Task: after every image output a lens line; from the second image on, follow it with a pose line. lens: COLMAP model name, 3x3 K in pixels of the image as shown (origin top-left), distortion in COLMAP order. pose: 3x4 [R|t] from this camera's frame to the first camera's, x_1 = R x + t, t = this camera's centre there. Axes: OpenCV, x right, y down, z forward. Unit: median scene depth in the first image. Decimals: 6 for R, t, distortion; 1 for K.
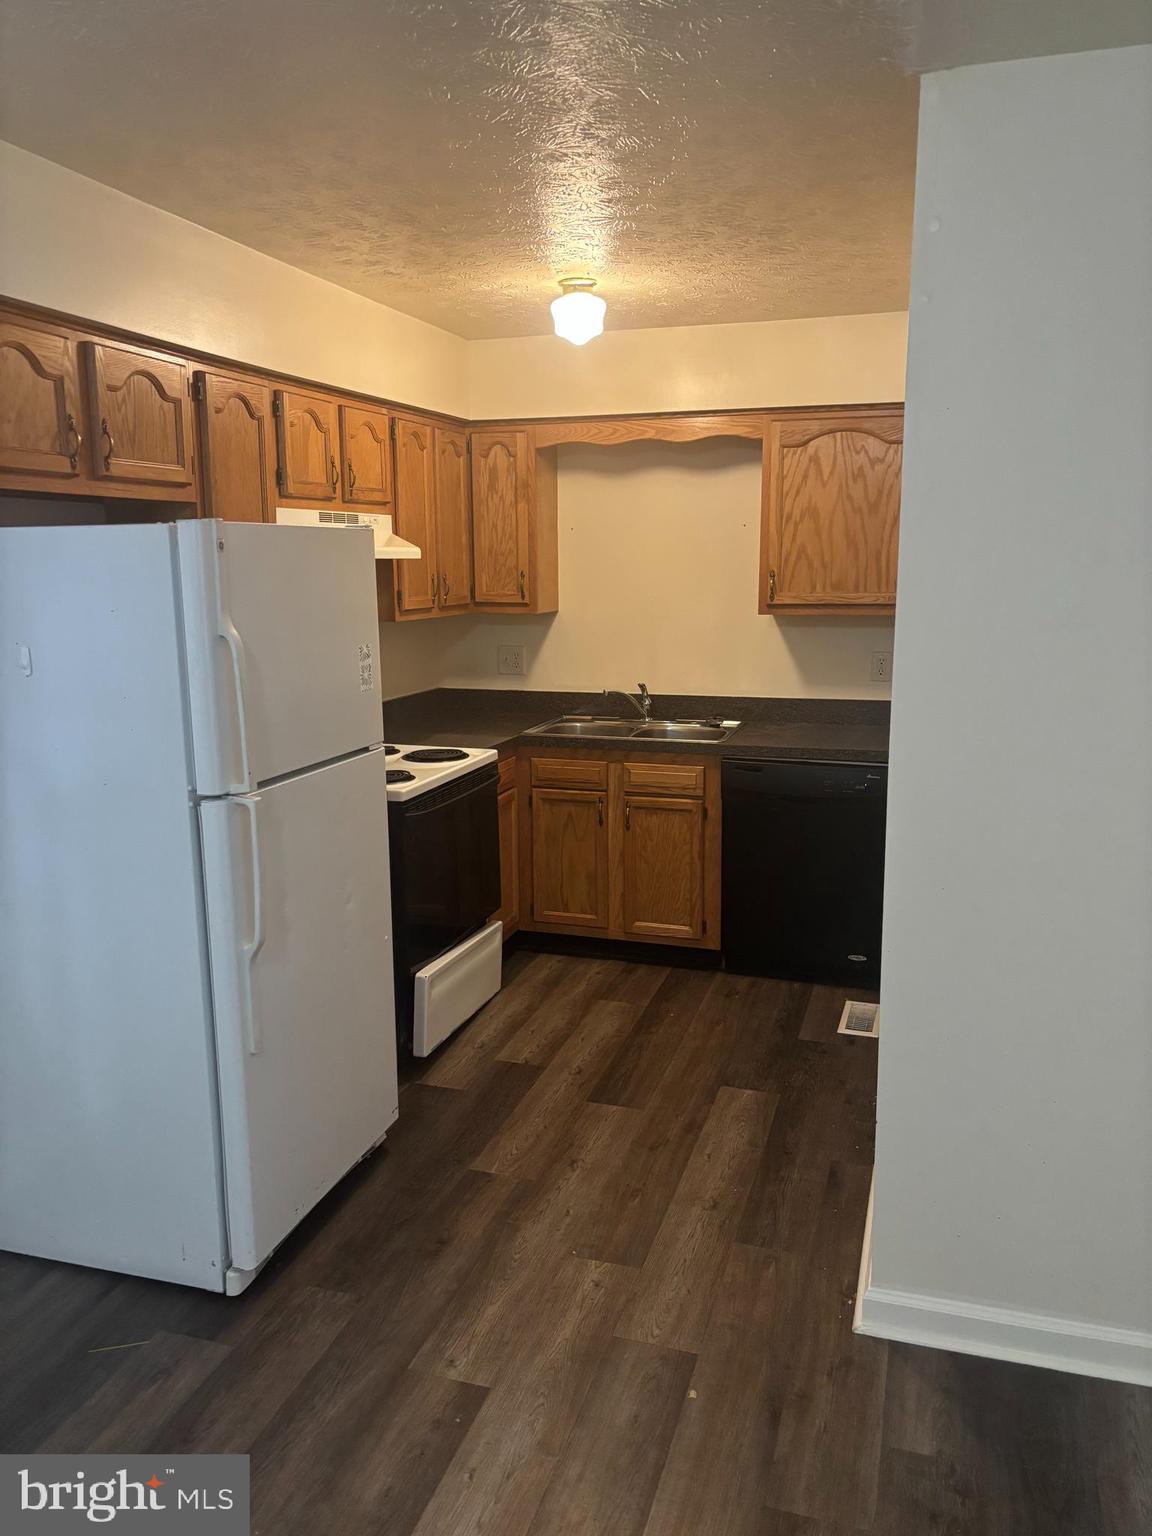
lens RADIAL K [[1156.8, 0, 576.0], [0, 1156.8, 768.0], [0, 0, 1]] dist [0.012548, -0.006681]
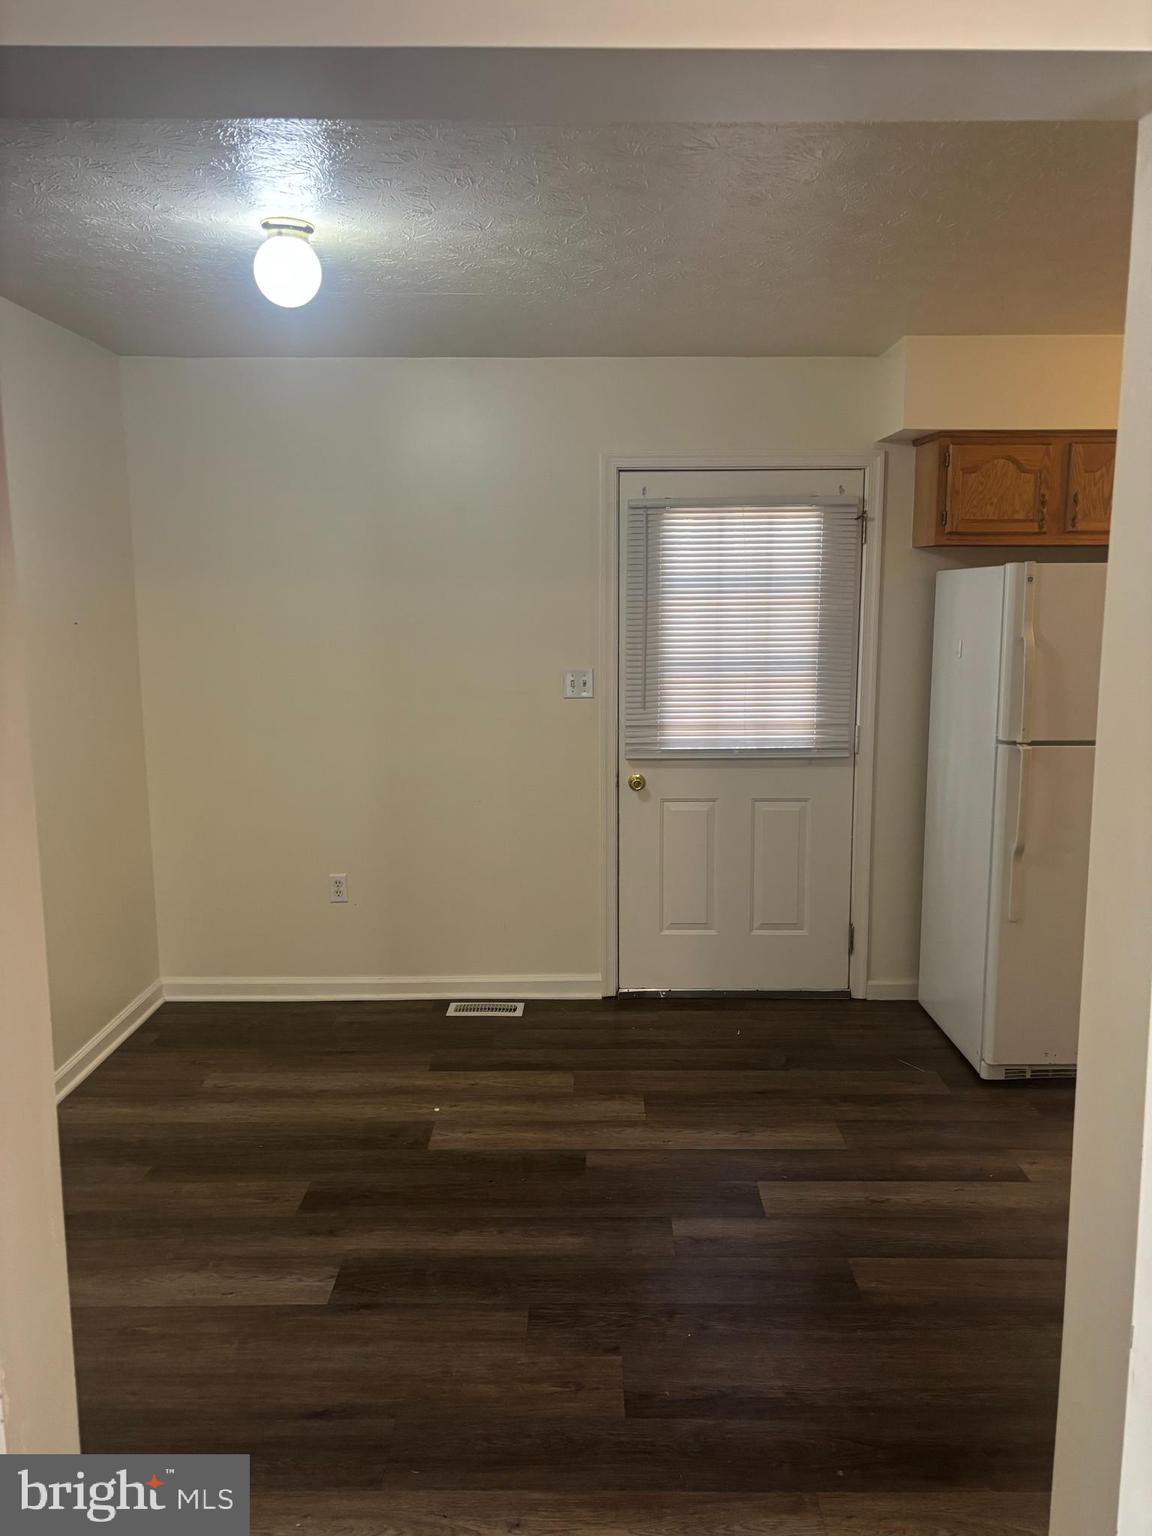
lens RADIAL K [[1156.8, 0, 576.0], [0, 1156.8, 768.0], [0, 0, 1]] dist [0.012548, -0.006681]
pose [[0.285923, 0.150973, -0.946285, 0.910459], [-0.170989, 0.979701, 0.104639, -0.003747], [0.942874, 0.131886, 0.305933, -0.005632]]
